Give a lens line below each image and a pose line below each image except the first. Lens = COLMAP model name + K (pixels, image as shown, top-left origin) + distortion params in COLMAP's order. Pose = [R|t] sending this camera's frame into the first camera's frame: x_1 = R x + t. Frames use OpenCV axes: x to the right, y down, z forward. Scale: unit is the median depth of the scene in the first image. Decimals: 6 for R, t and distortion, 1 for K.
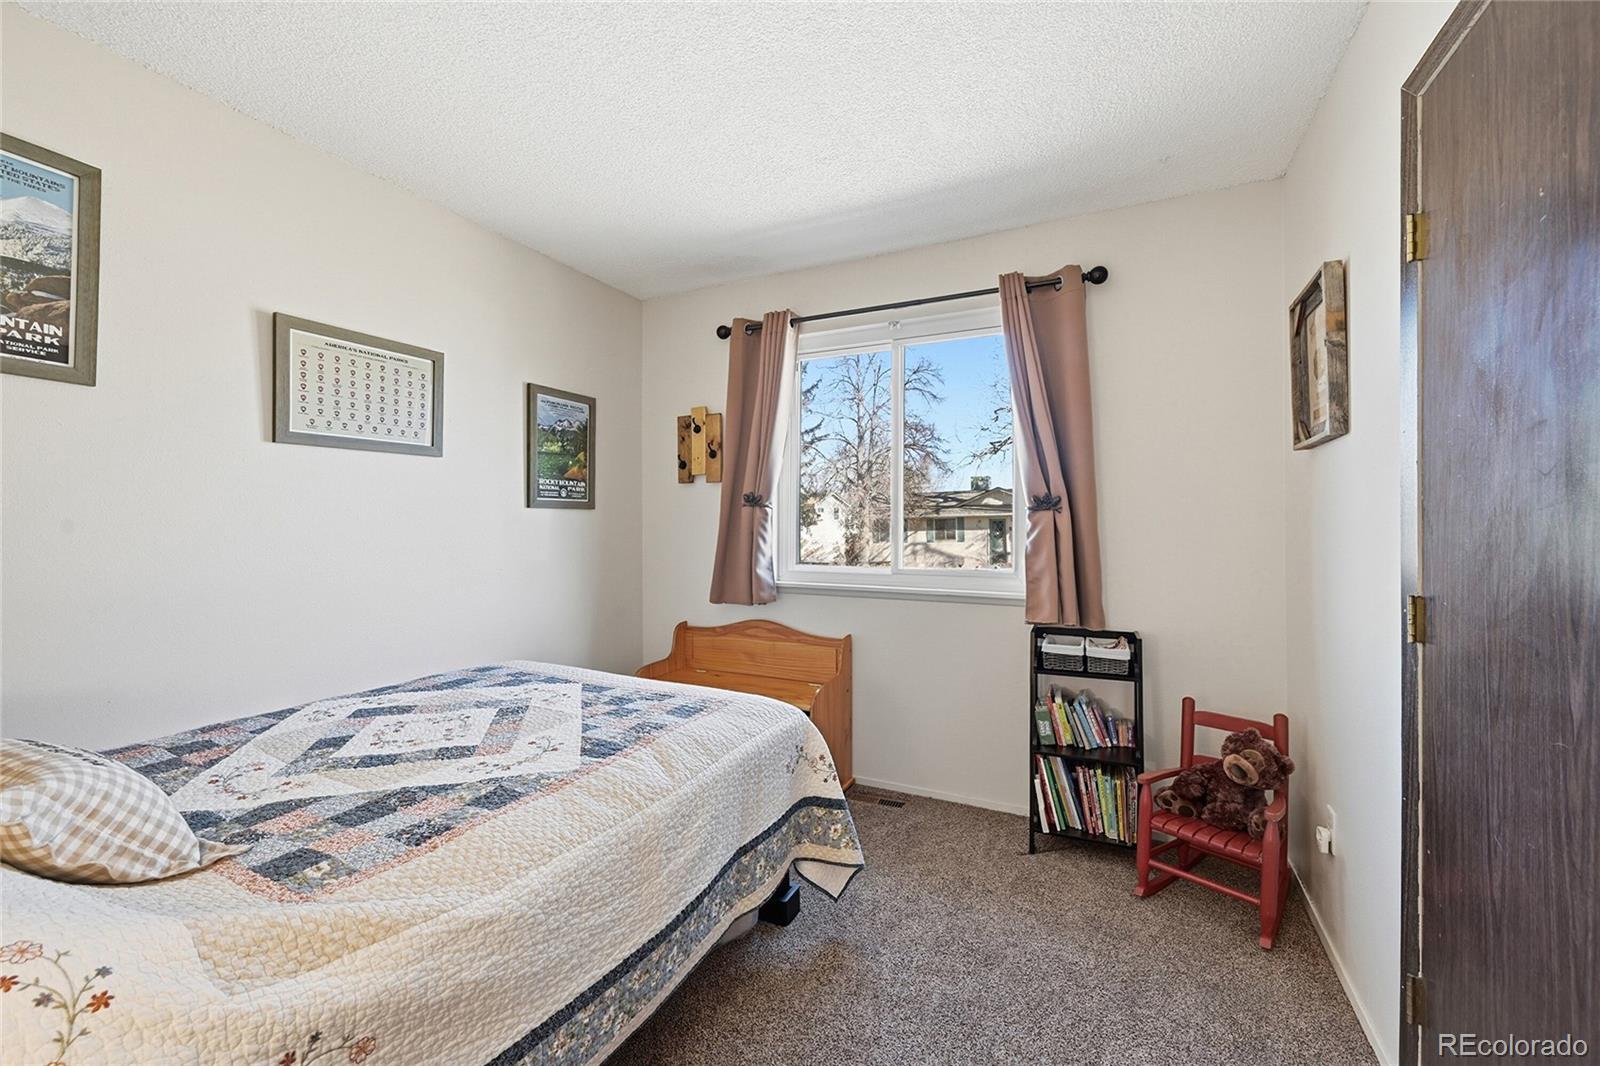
lens RADIAL K [[650.9, 0, 805.5], [0, 650.9, 523.3], [0, 0, 1]] dist [0.000270, -0.000029]
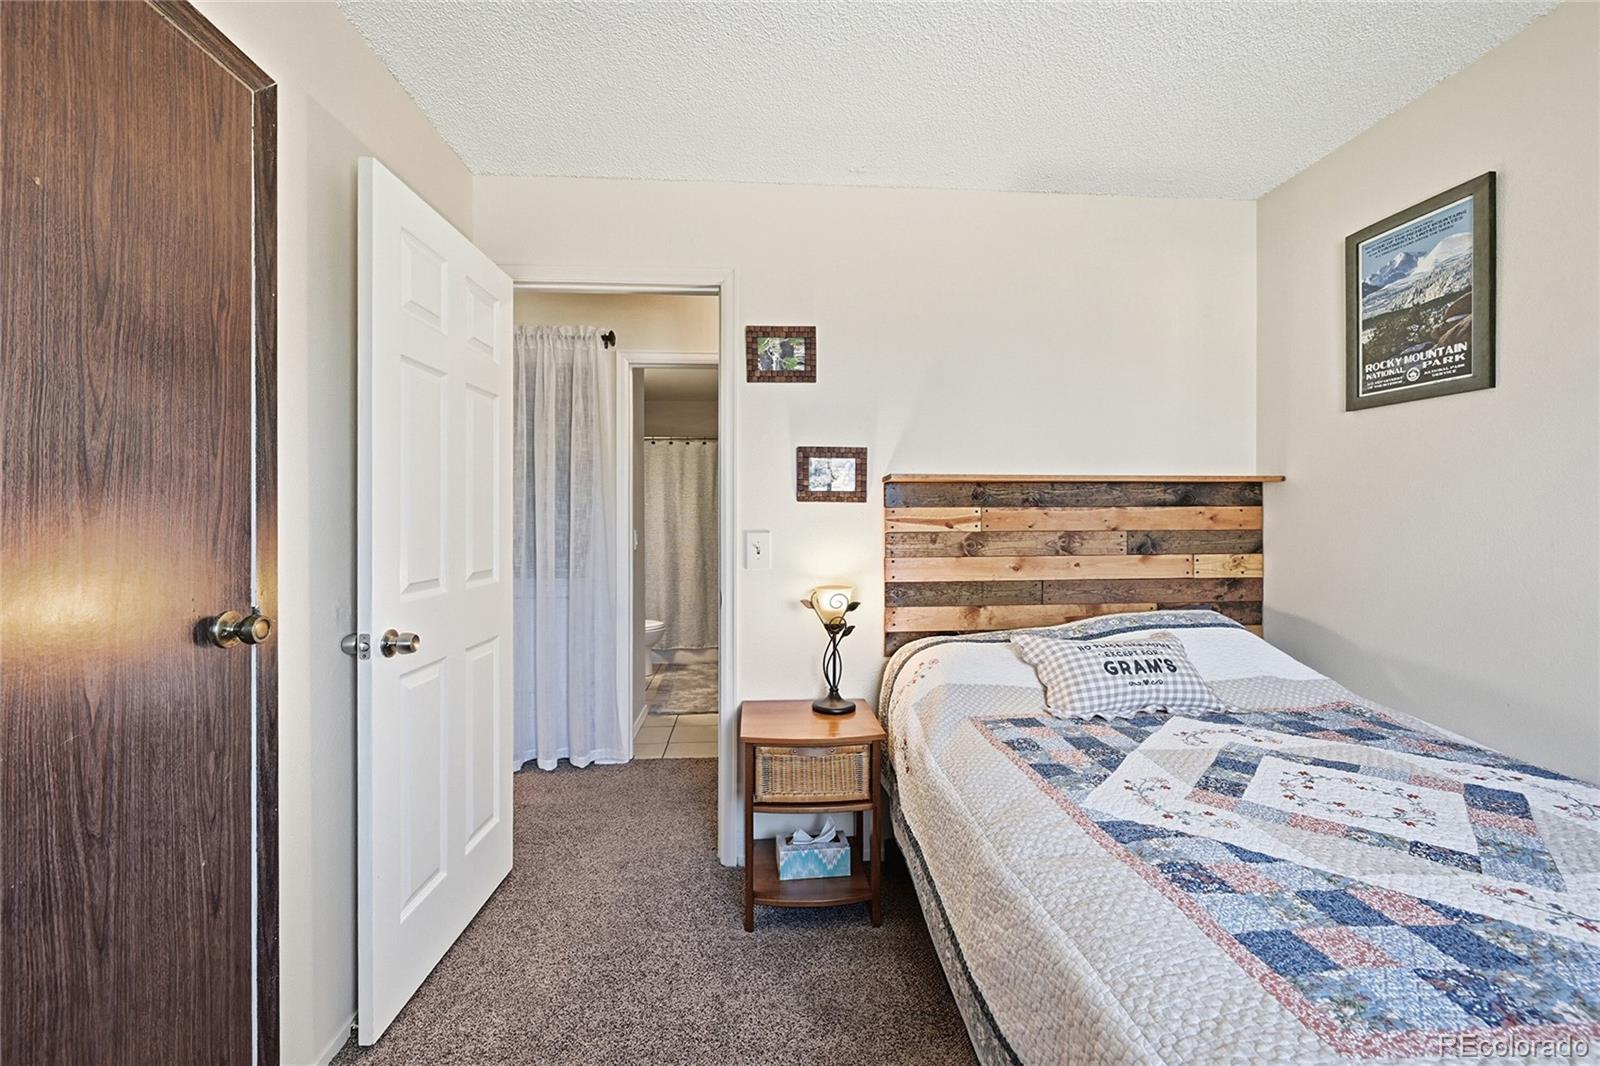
lens RADIAL K [[650.9, 0, 805.5], [0, 650.9, 523.3], [0, 0, 1]] dist [0.000270, -0.000029]
pose [[-0.870247, 0.001116, -0.492614, 0.378570], [0.004267, 0.999977, -0.005272, 0.003152], [0.492597, -0.006689, -0.870232, 1.505934]]
